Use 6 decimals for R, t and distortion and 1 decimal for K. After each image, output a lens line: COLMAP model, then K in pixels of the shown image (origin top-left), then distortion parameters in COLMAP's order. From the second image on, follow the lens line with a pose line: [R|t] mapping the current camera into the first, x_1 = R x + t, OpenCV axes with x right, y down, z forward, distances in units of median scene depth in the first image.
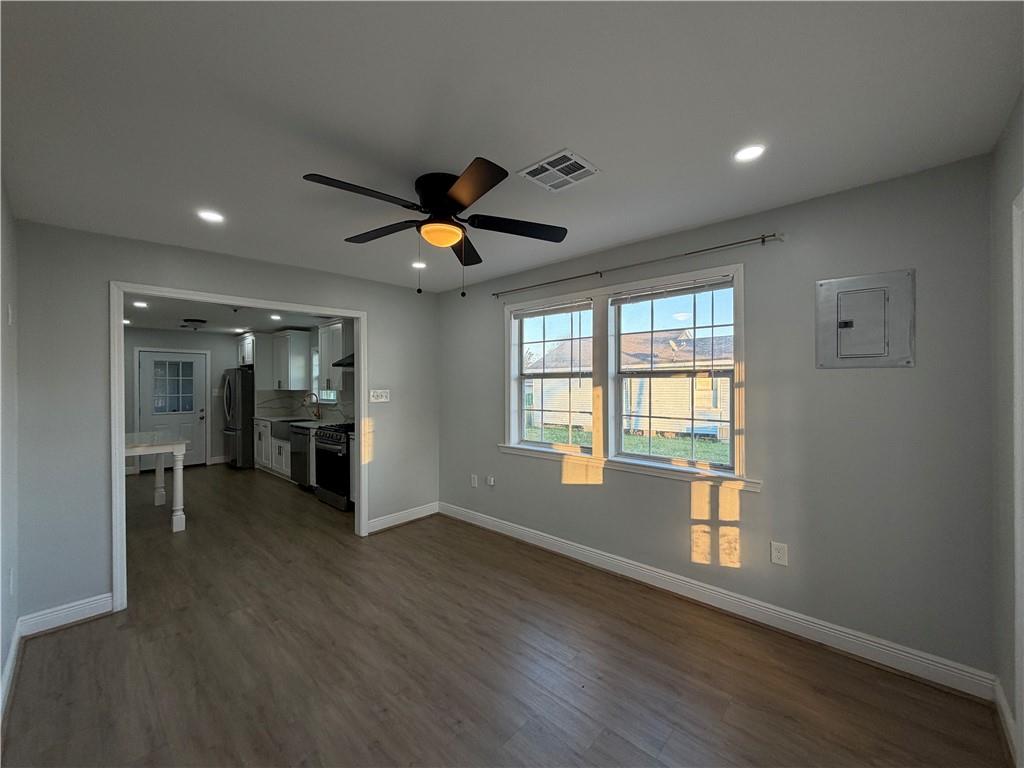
lens RADIAL K [[407.9, 0, 509.9], [0, 407.9, 384.4], [0, 0, 1]] dist [-0.000620, -0.000448]
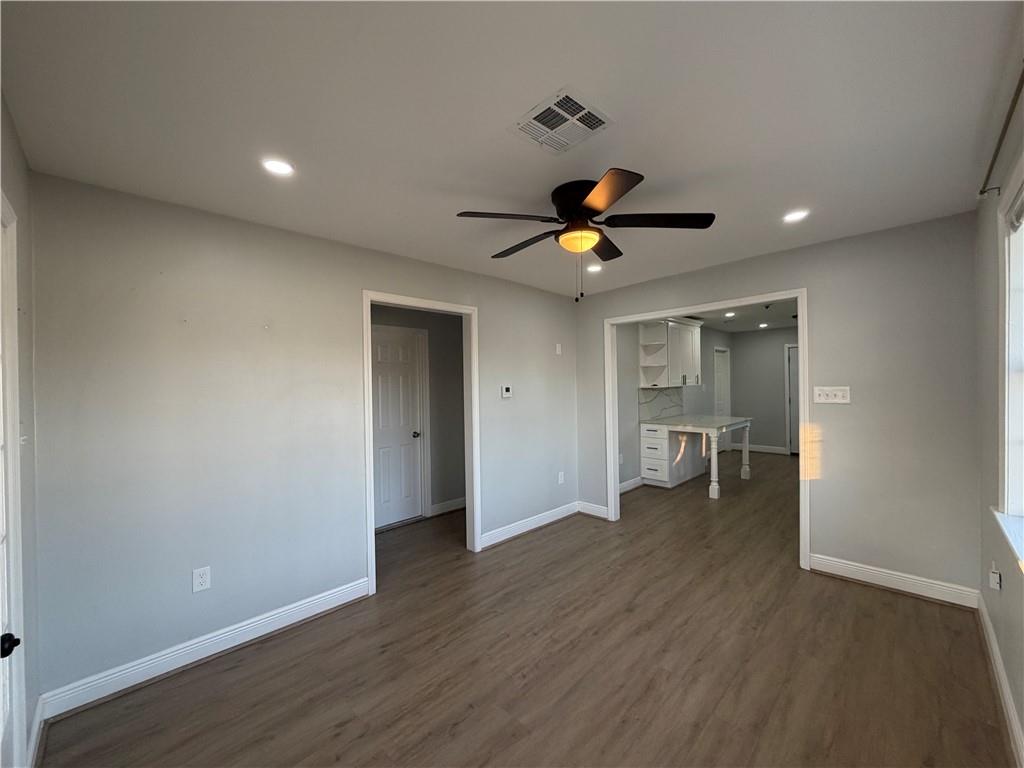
lens RADIAL K [[407.9, 0, 507.5], [0, 407.9, 383.9], [0, 0, 1]] dist [-0.000620, -0.000448]
pose [[-0.046346, 0.010956, -0.998865, 0.272403], [0.020110, 0.999747, 0.010033, -0.006783], [0.998723, -0.019622, -0.046555, 0.267819]]
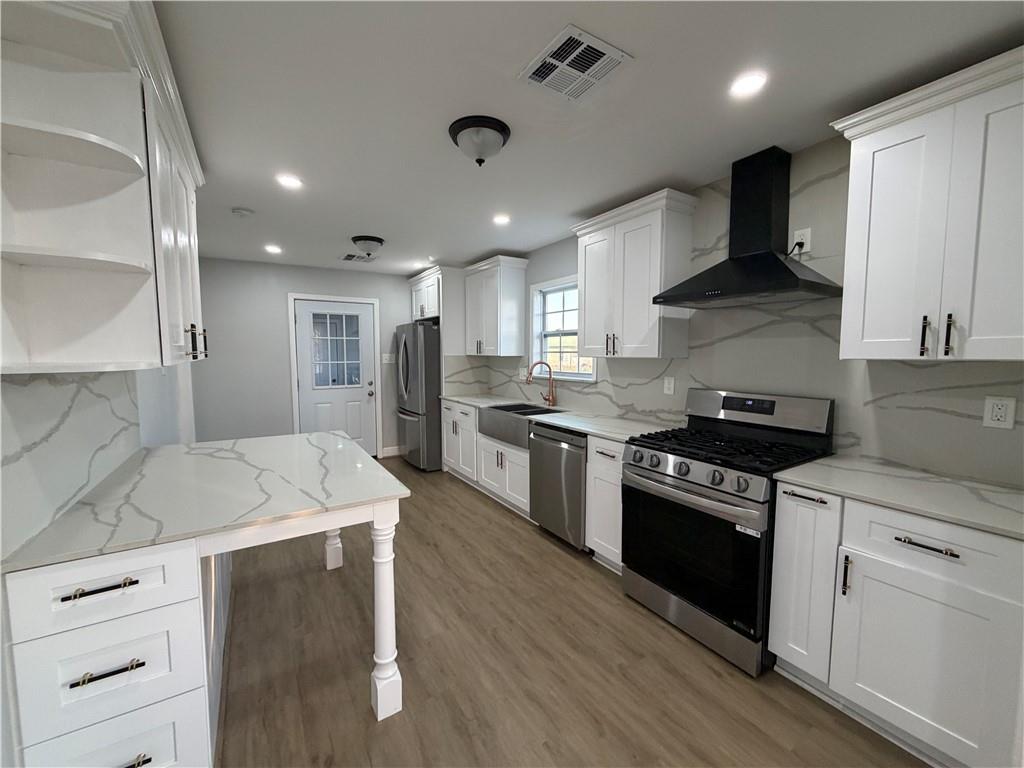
lens RADIAL K [[407.9, 0, 507.5], [0, 407.9, 388.1], [0, 0, 1]] dist [-0.000620, -0.000448]
pose [[0.964416, 0.028122, -0.262888, -0.369921], [-0.004436, 0.995908, 0.090260, 0.006435], [0.264351, -0.085882, 0.960595, 0.413513]]
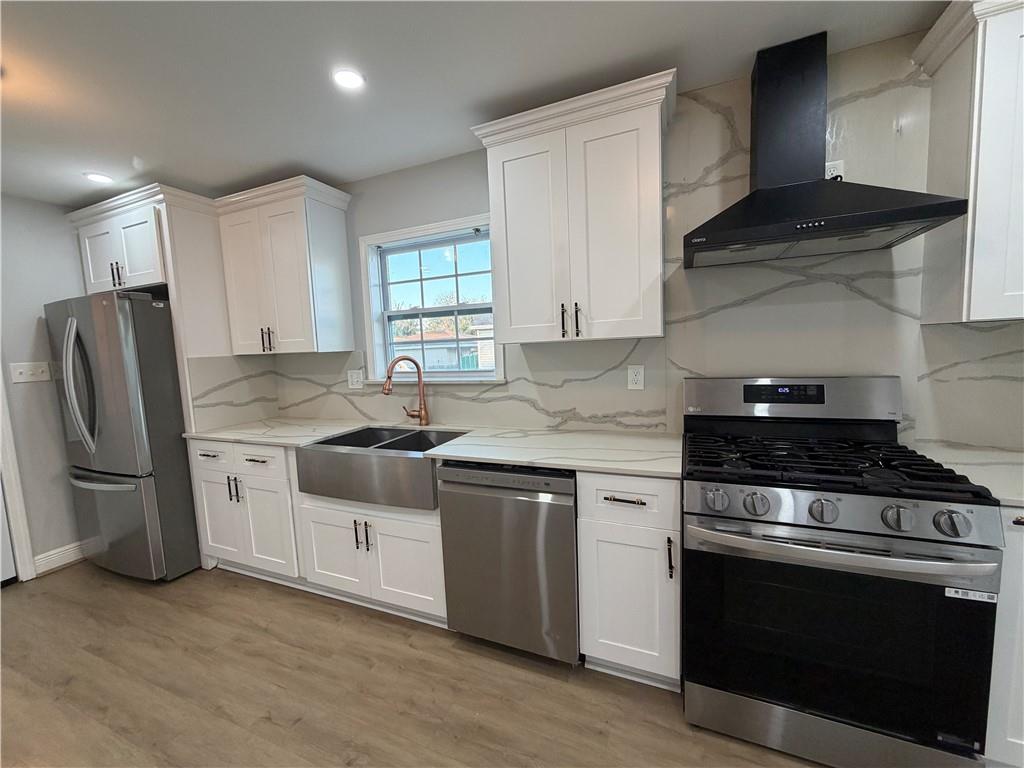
lens RADIAL K [[407.9, 0, 511.1], [0, 407.9, 386.1], [0, 0, 1]] dist [-0.000620, -0.000448]
pose [[0.940977, -0.067373, 0.331698, -0.506124], [0.036458, 0.994463, 0.098565, 0.014472], [-0.336502, -0.080654, 0.938222, 0.609057]]
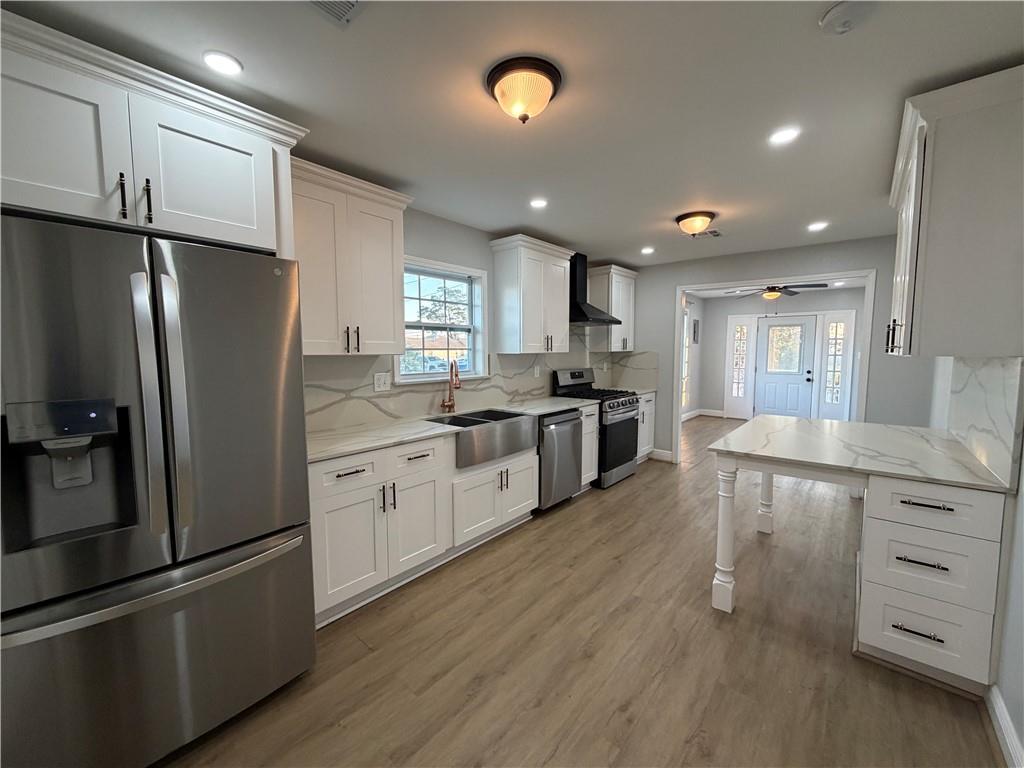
lens RADIAL K [[407.9, 0, 510.9], [0, 407.9, 386.3], [0, 0, 1]] dist [-0.000620, -0.000448]
pose [[-0.039287, -0.081930, 0.995863, -0.944991], [0.002960, 0.996619, 0.082109, 0.012197], [-0.999224, 0.006174, -0.038912, 0.924889]]
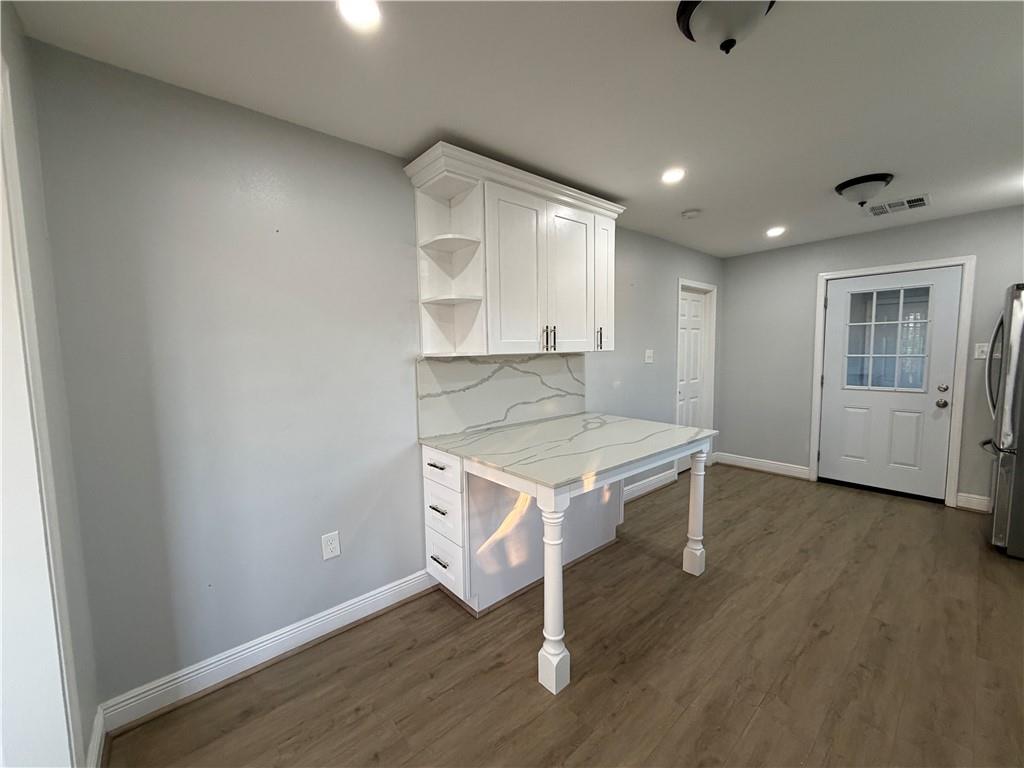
lens RADIAL K [[407.9, 0, 506.4], [0, 407.9, 384.9], [0, 0, 1]] dist [-0.000620, -0.000448]
pose [[-0.113851, 0.093346, -0.989103, -0.259248], [0.015698, 0.995621, 0.092154, 0.008689], [0.993374, -0.005035, -0.114818, 0.612416]]
